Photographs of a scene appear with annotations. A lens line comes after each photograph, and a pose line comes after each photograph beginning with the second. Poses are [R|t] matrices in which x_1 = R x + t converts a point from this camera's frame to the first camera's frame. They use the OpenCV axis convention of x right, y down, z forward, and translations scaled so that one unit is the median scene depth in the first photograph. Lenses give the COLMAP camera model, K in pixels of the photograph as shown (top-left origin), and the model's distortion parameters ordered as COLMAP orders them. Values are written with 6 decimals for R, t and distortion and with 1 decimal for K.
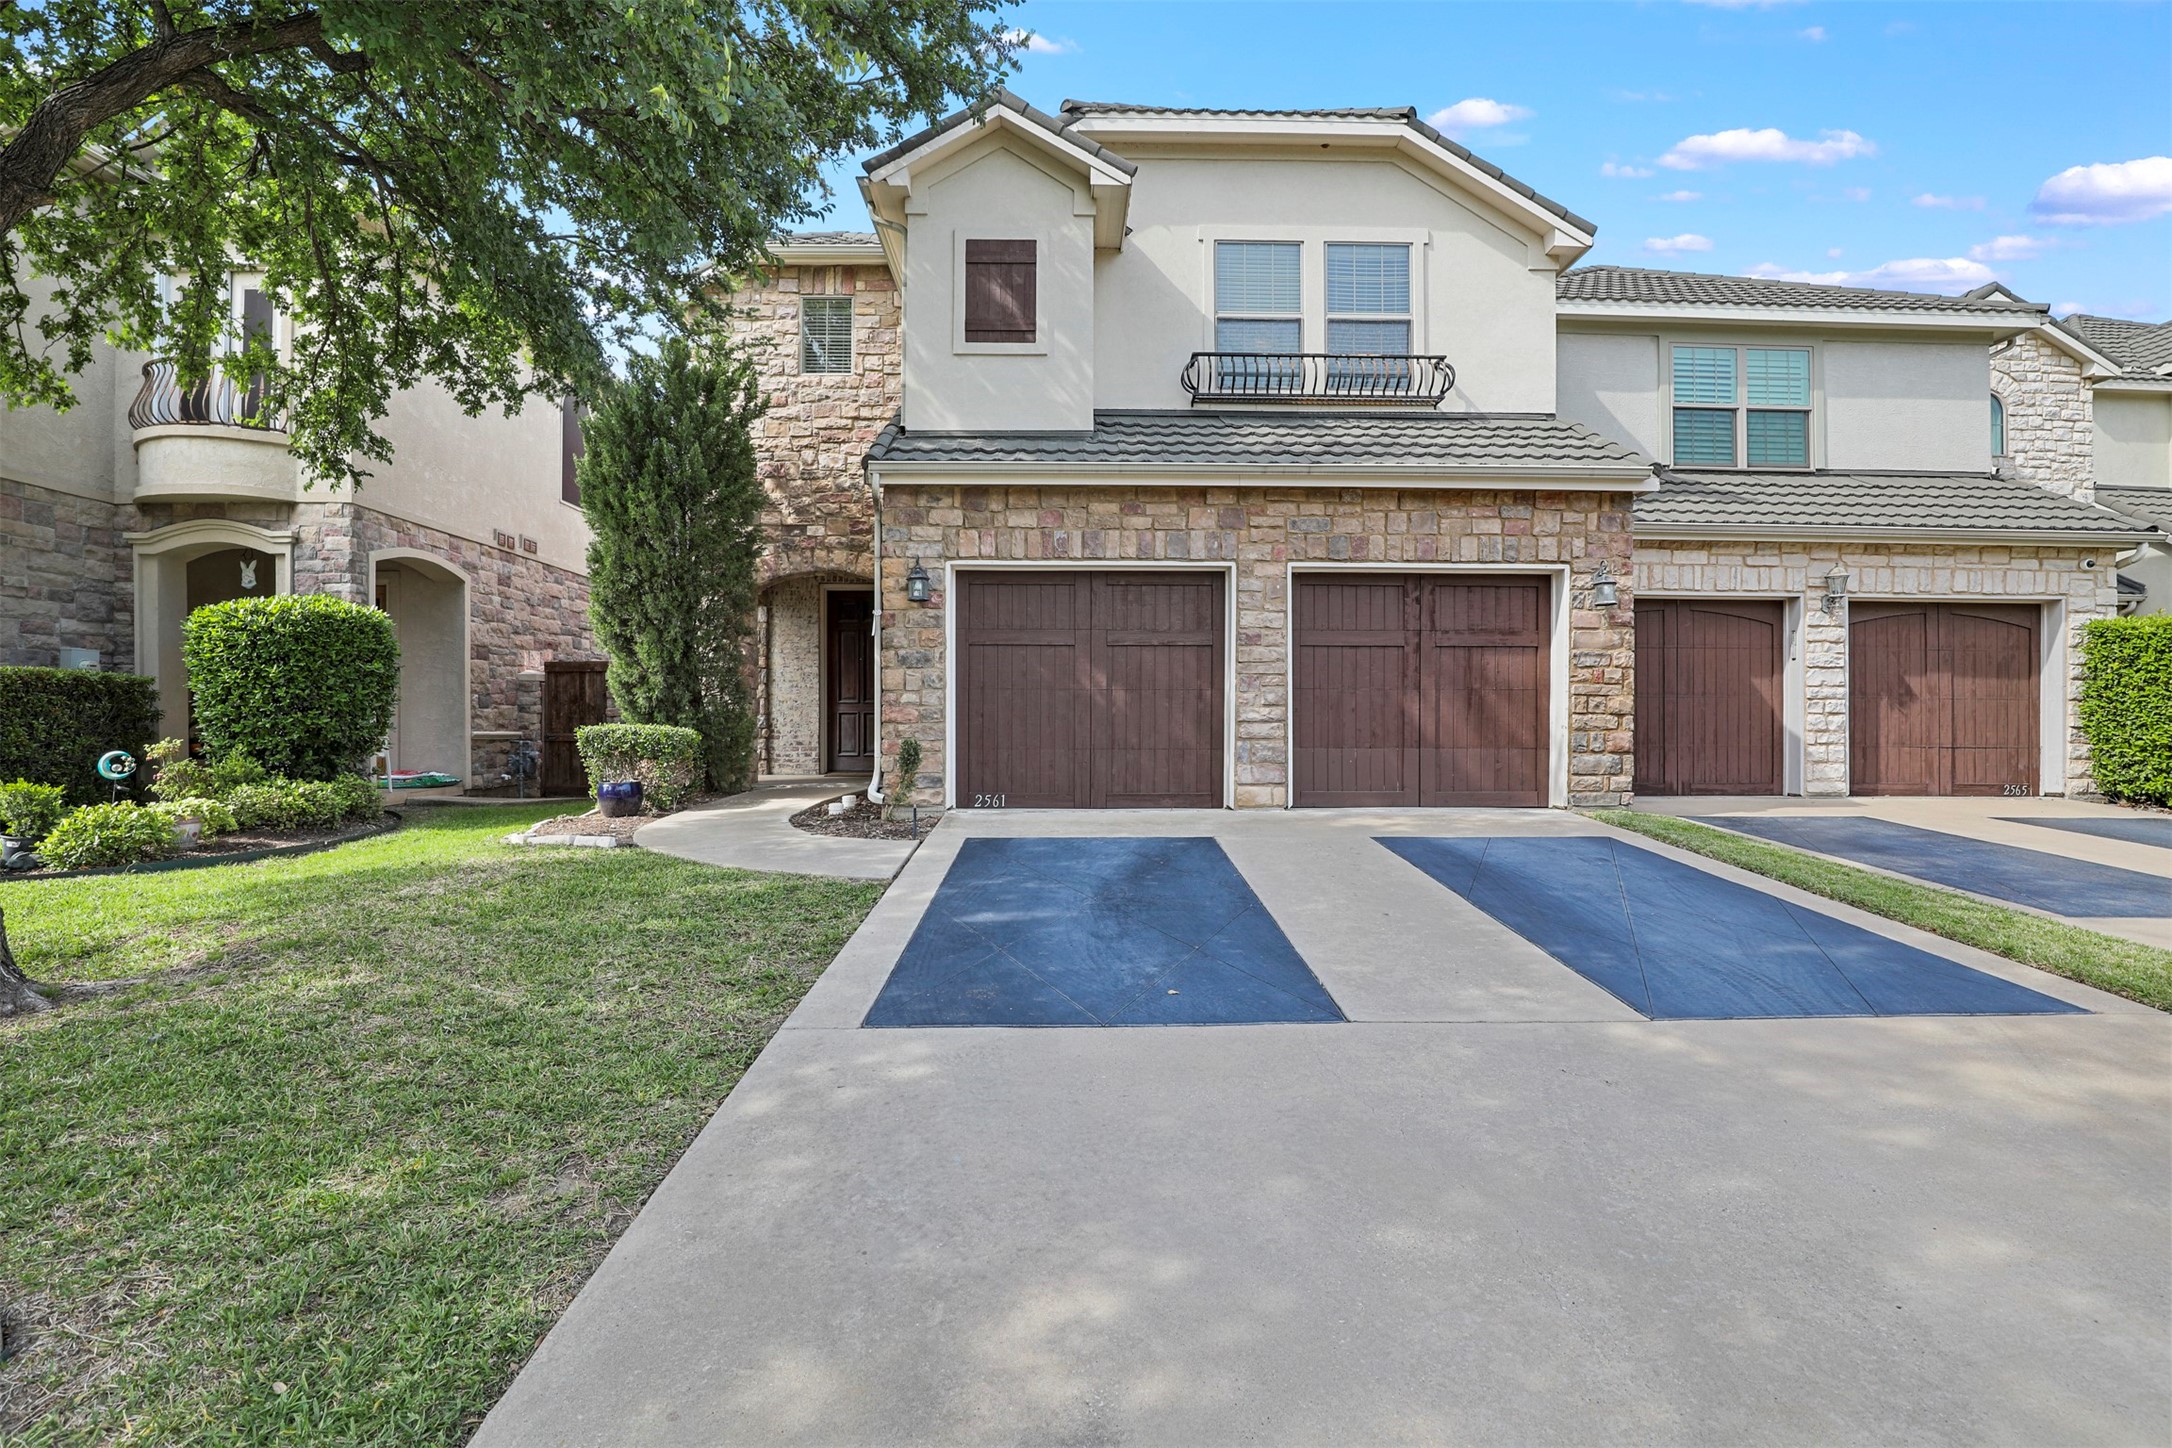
lens RADIAL K [[993.3, 0, 1092.7], [0, 993.3, 722.3], [0, 0, 1]] dist [-0.031616, 0.003304]
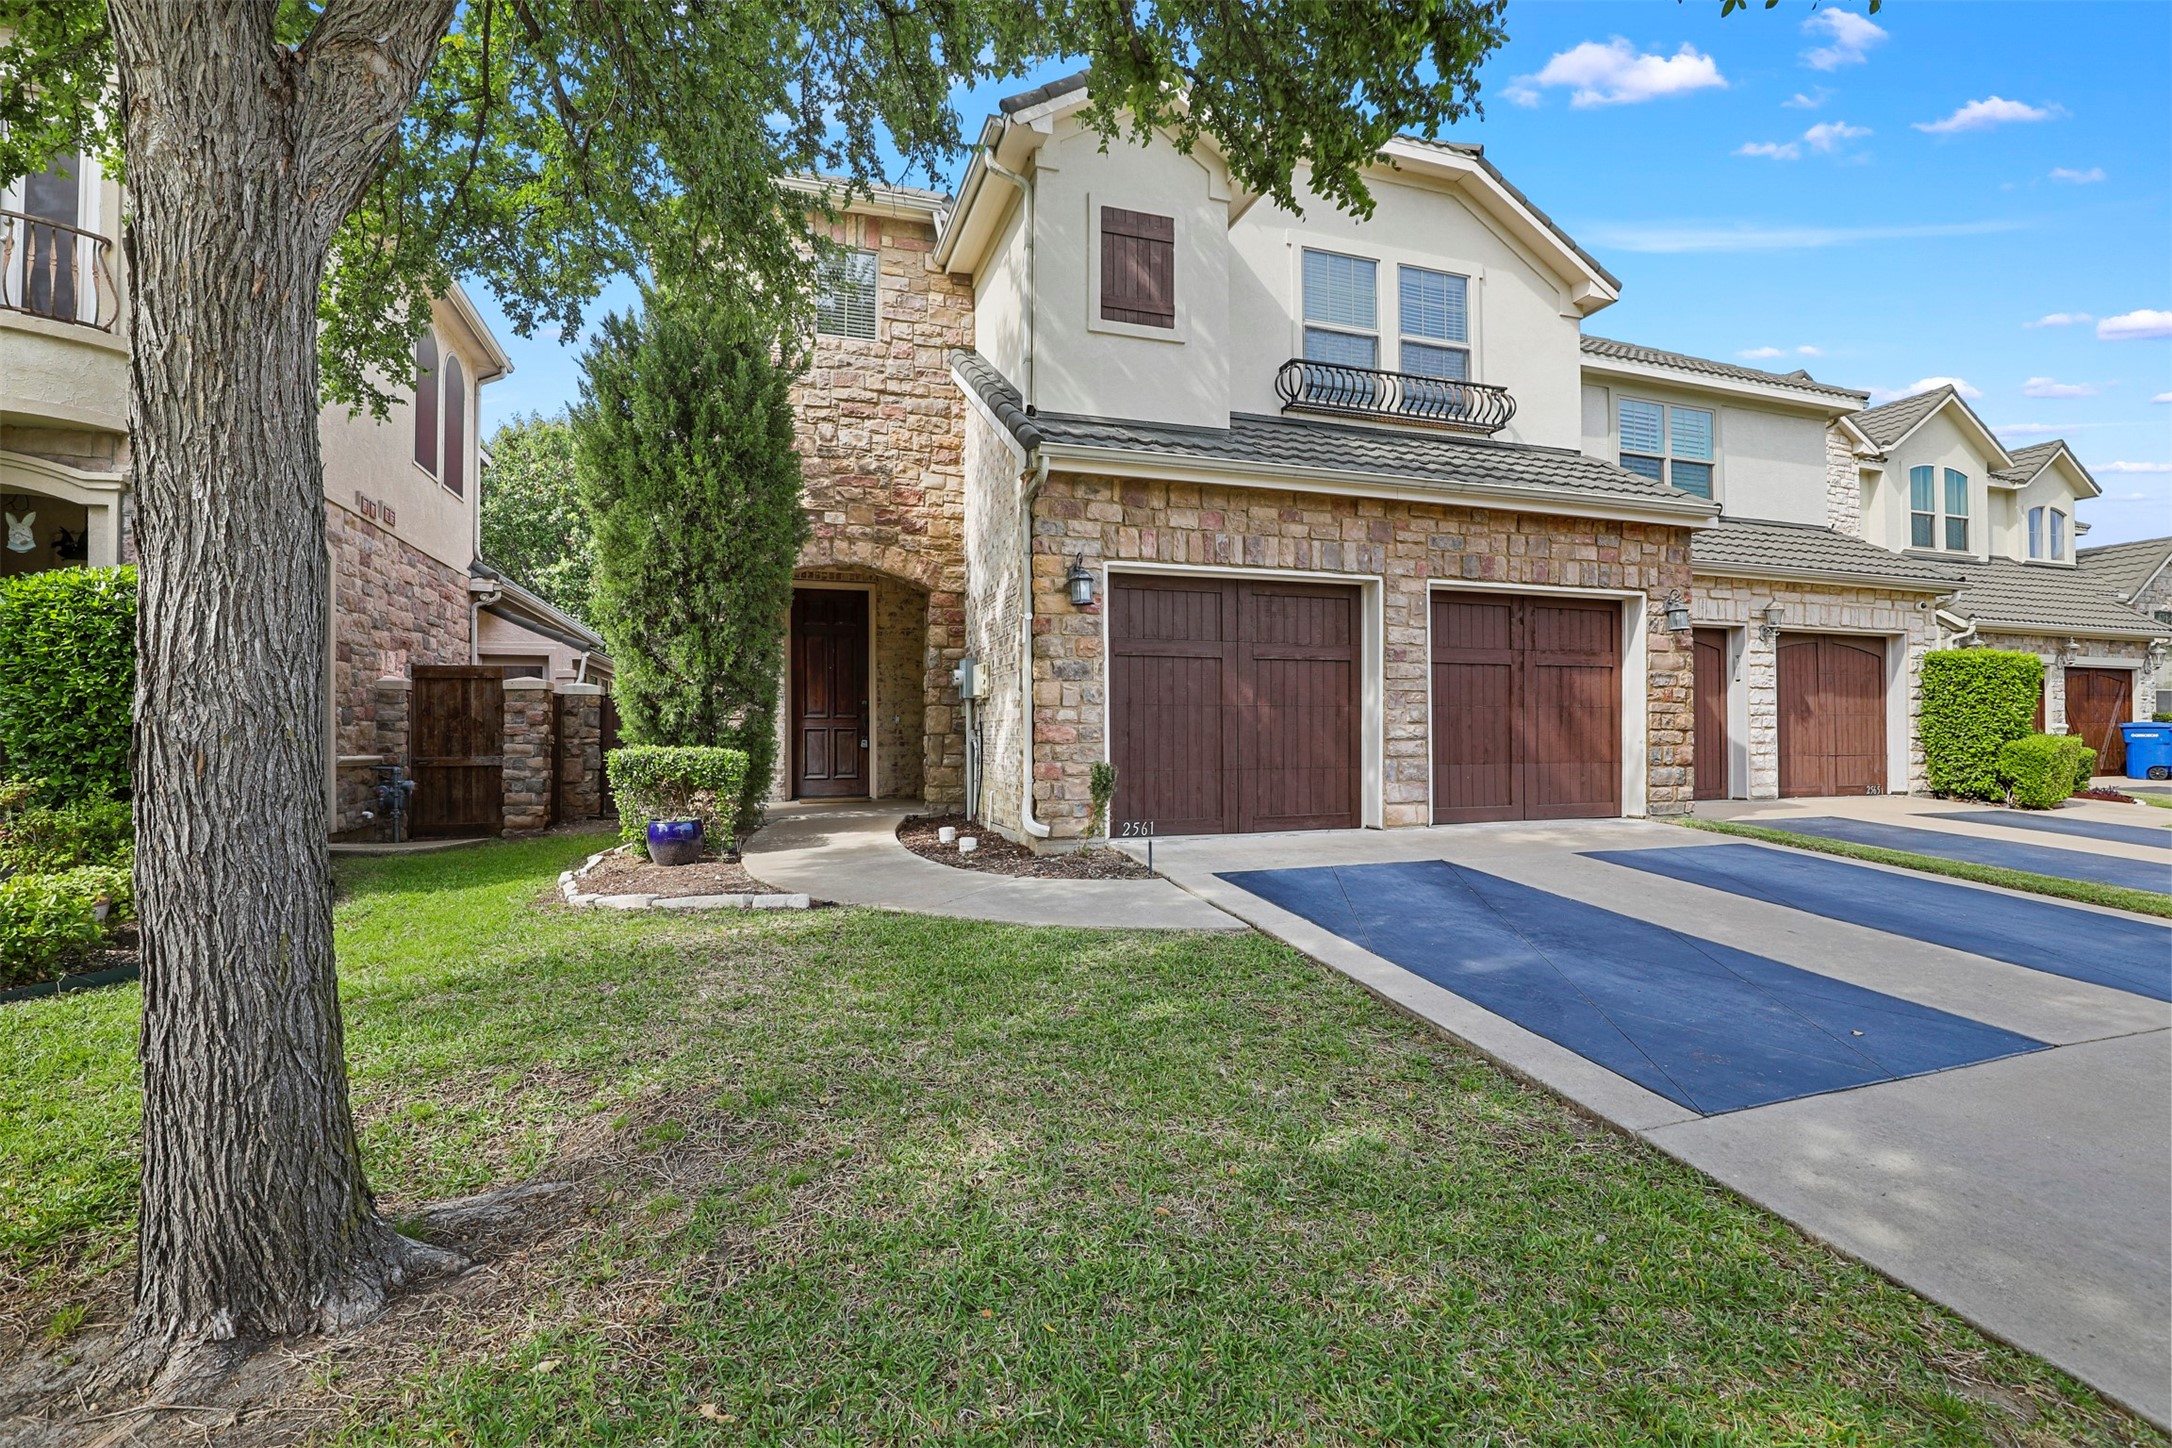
lens RADIAL K [[993.3, 0, 1085.6], [0, 993.3, 721.4], [0, 0, 1]] dist [-0.031616, 0.003304]
pose [[0.954679, -0.001434, 0.297634, -0.384472], [0.005016, 0.999924, -0.011272, -0.007818], [-0.297596, 0.012254, 0.954613, 0.140272]]
